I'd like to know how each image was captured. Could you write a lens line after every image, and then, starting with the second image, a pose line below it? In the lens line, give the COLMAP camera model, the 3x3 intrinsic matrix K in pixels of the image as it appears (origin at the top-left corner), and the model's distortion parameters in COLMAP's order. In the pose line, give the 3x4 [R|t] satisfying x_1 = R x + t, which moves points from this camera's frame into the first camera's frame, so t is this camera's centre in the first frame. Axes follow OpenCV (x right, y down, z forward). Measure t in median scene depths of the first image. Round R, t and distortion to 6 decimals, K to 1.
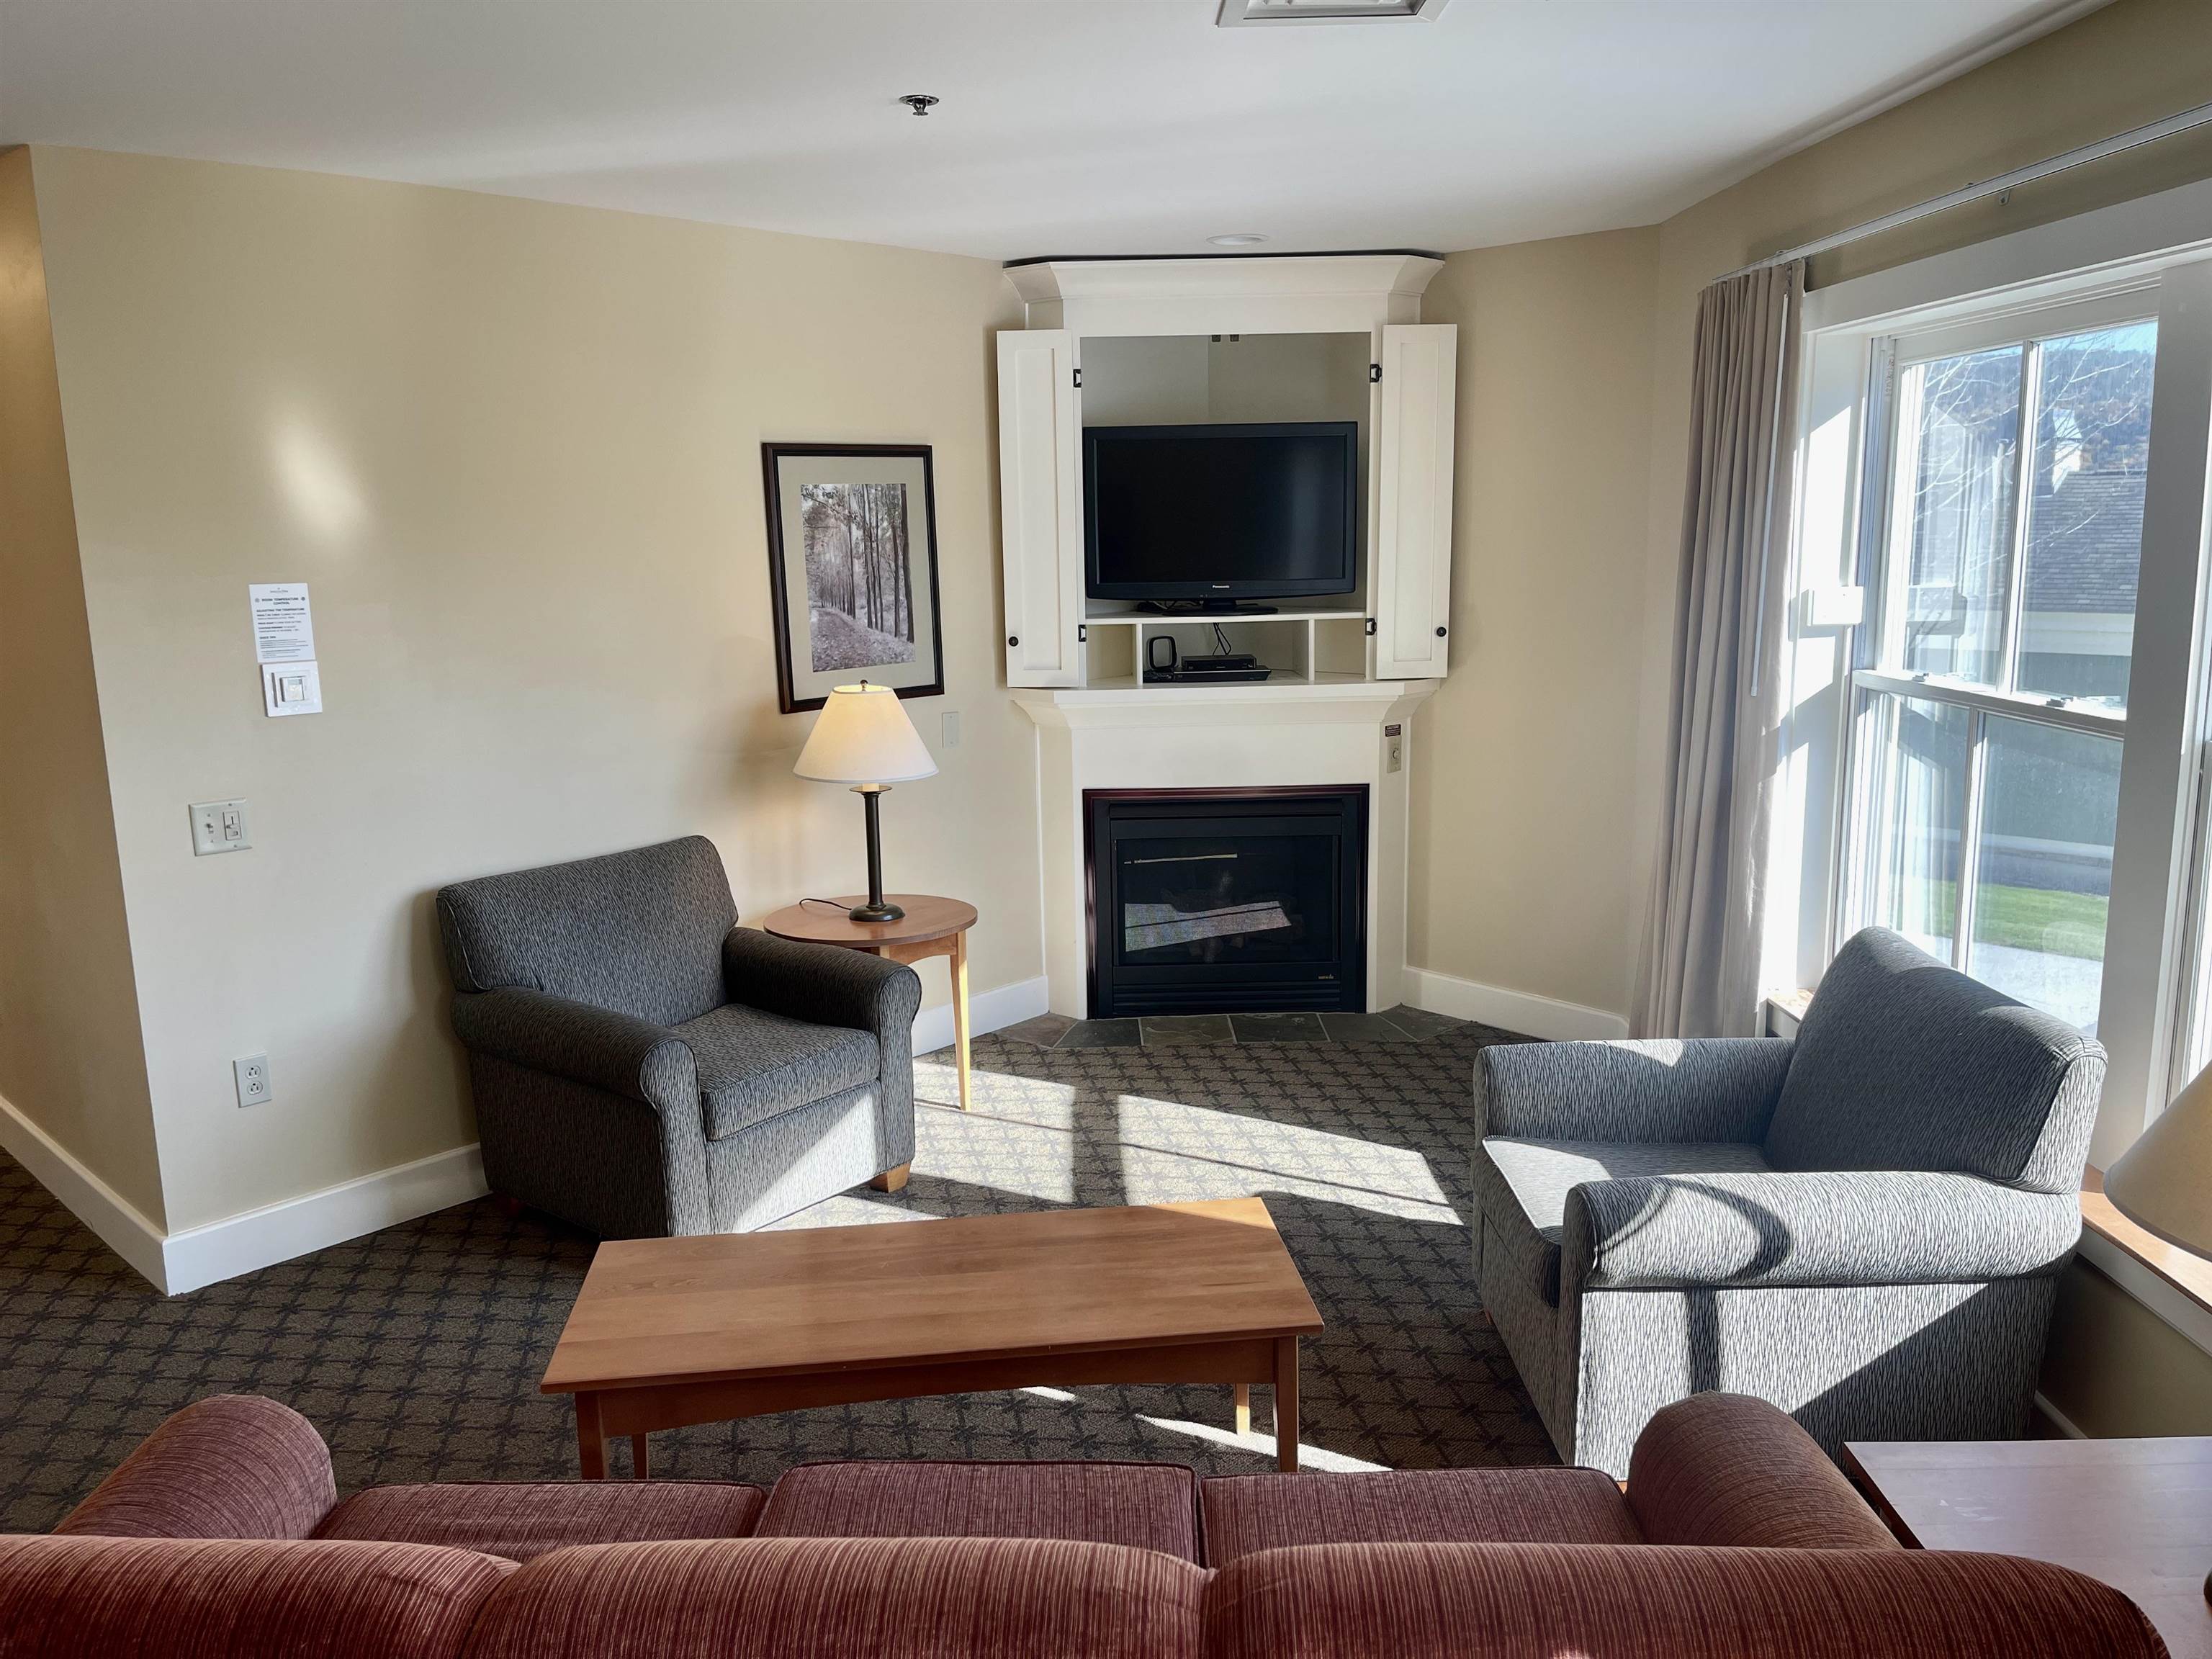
lens RADIAL K [[1663.2, 0, 1113.5], [0, 1663.2, 829.0], [0, 0, 1]] dist [0.015813, -0.003557]
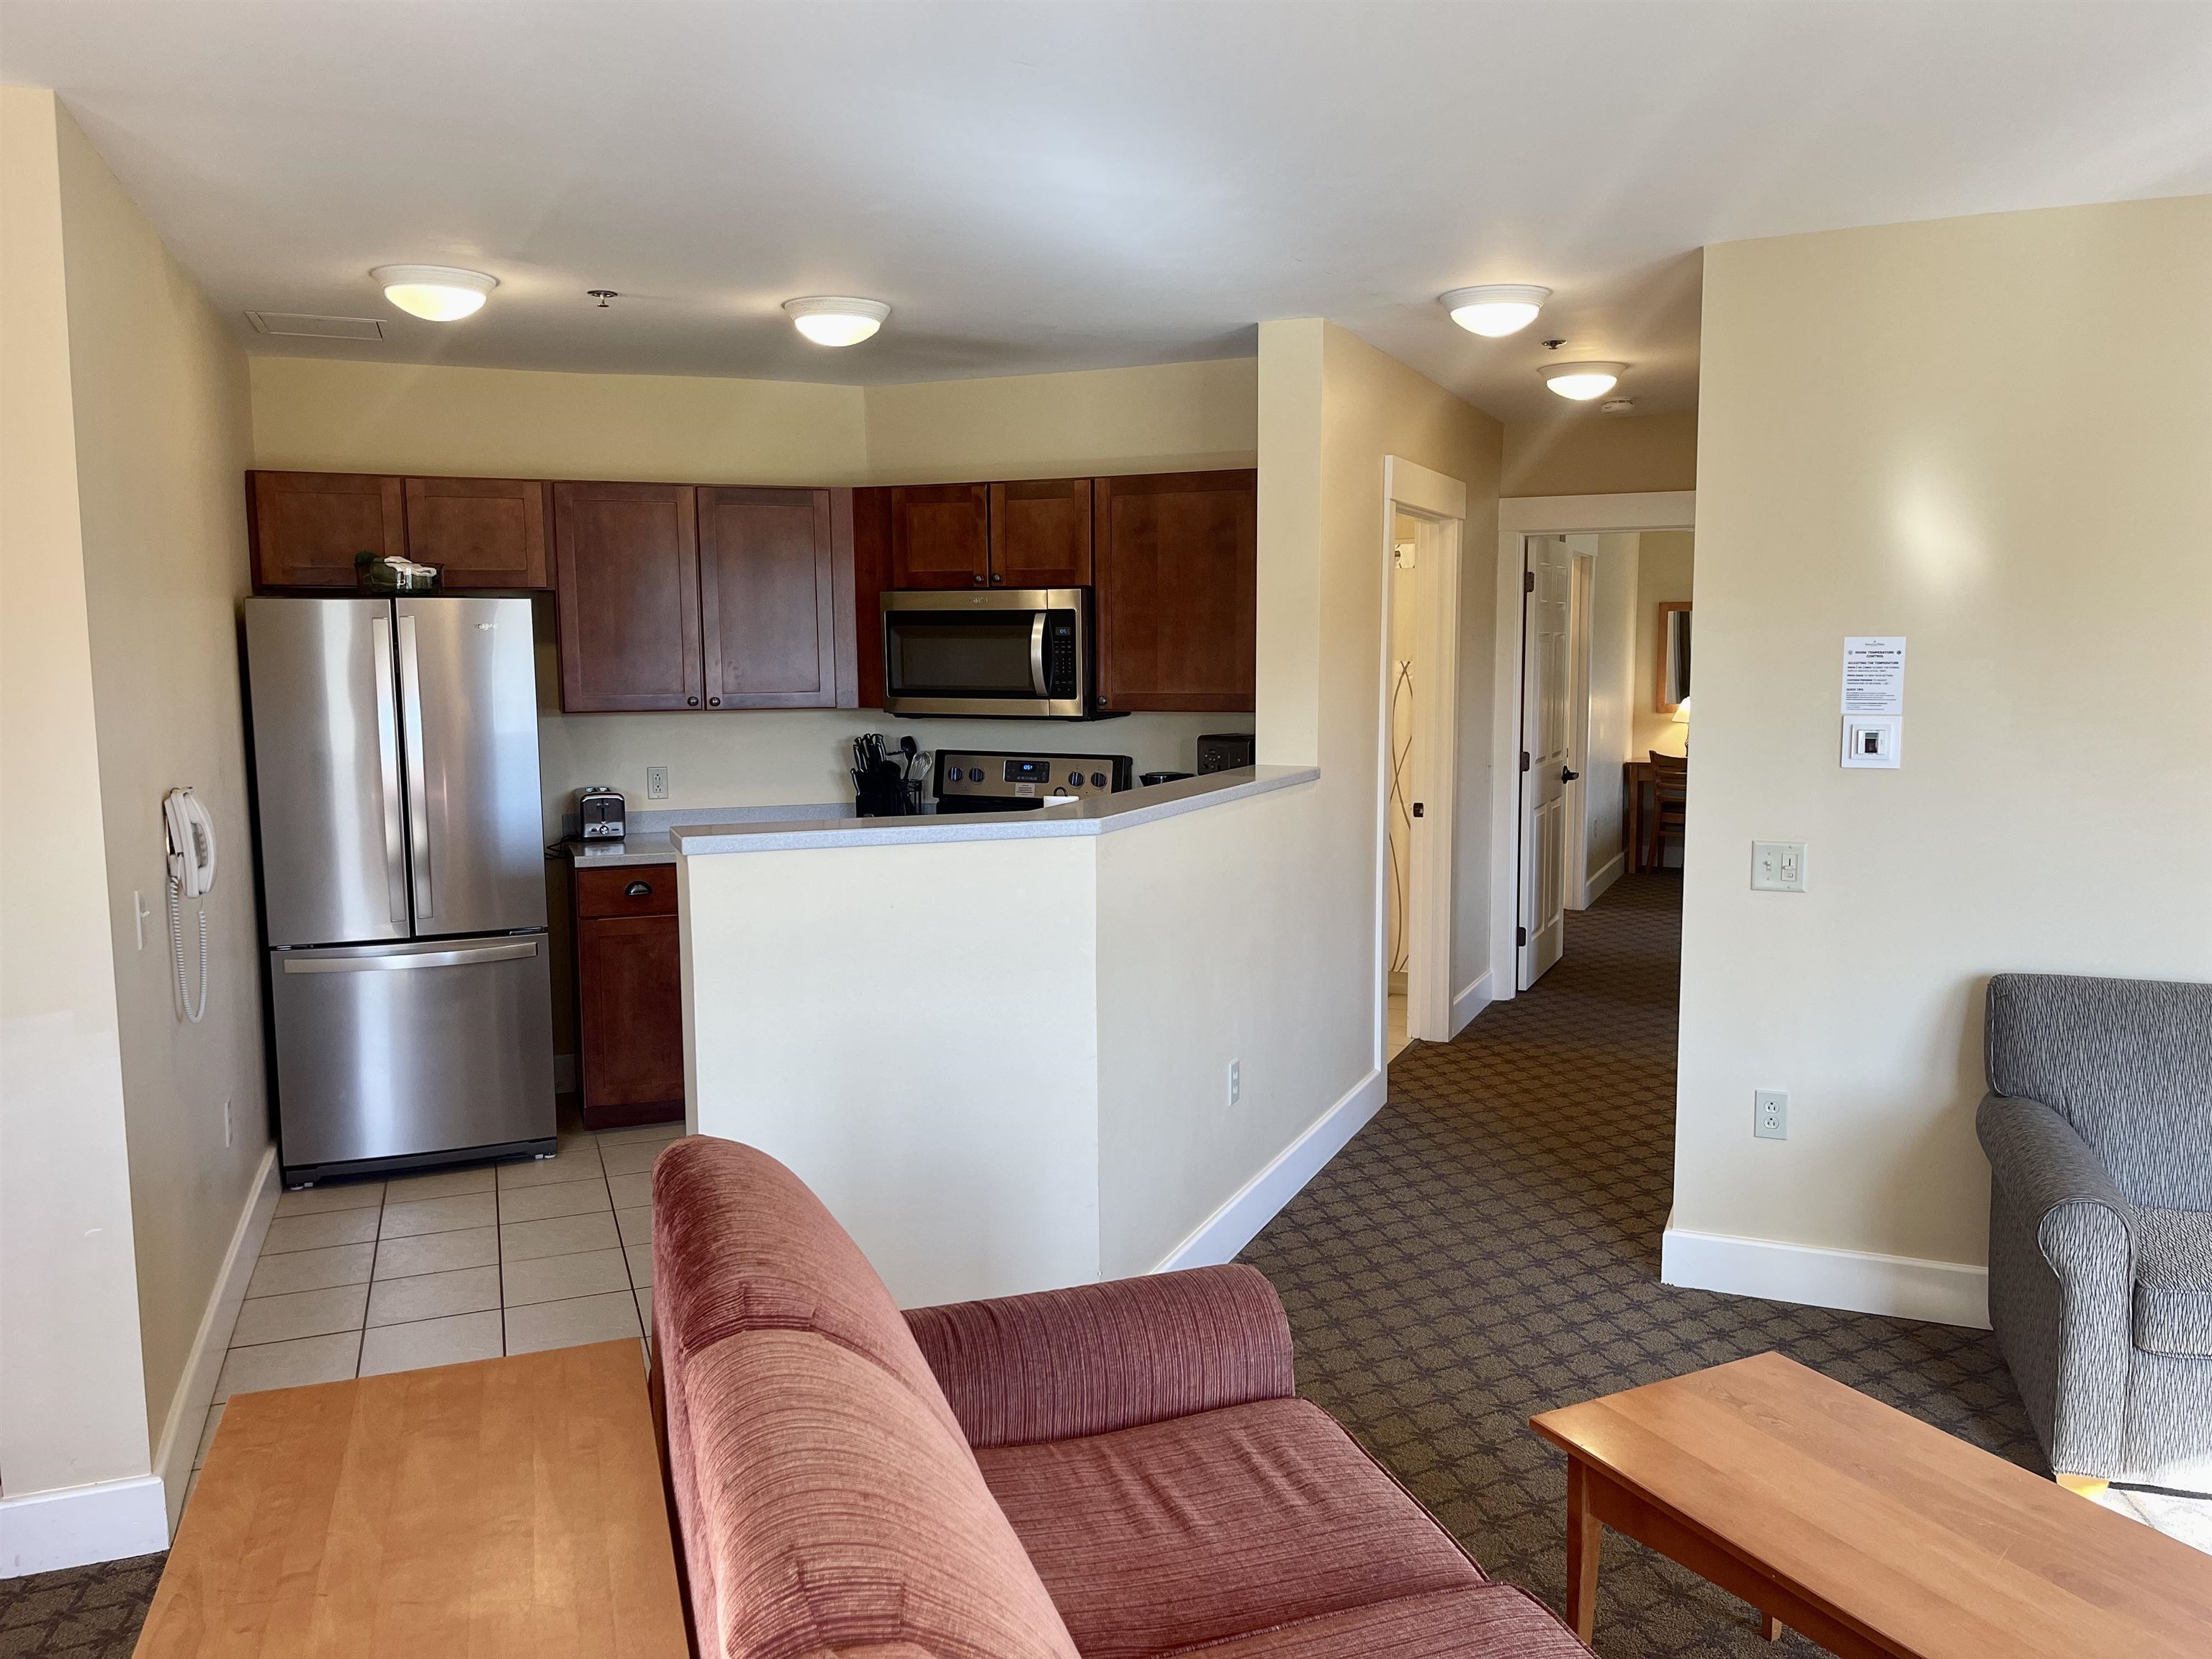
lens RADIAL K [[1663.2, 0, 1113.7], [0, 1663.2, 830.8], [0, 0, 1]] dist [0.015813, -0.003557]
pose [[0.348430, 0.122706, -0.929268, 0.283641], [-0.173636, 0.982685, 0.064655, -0.018278], [0.921112, 0.138827, 0.363704, 0.234187]]
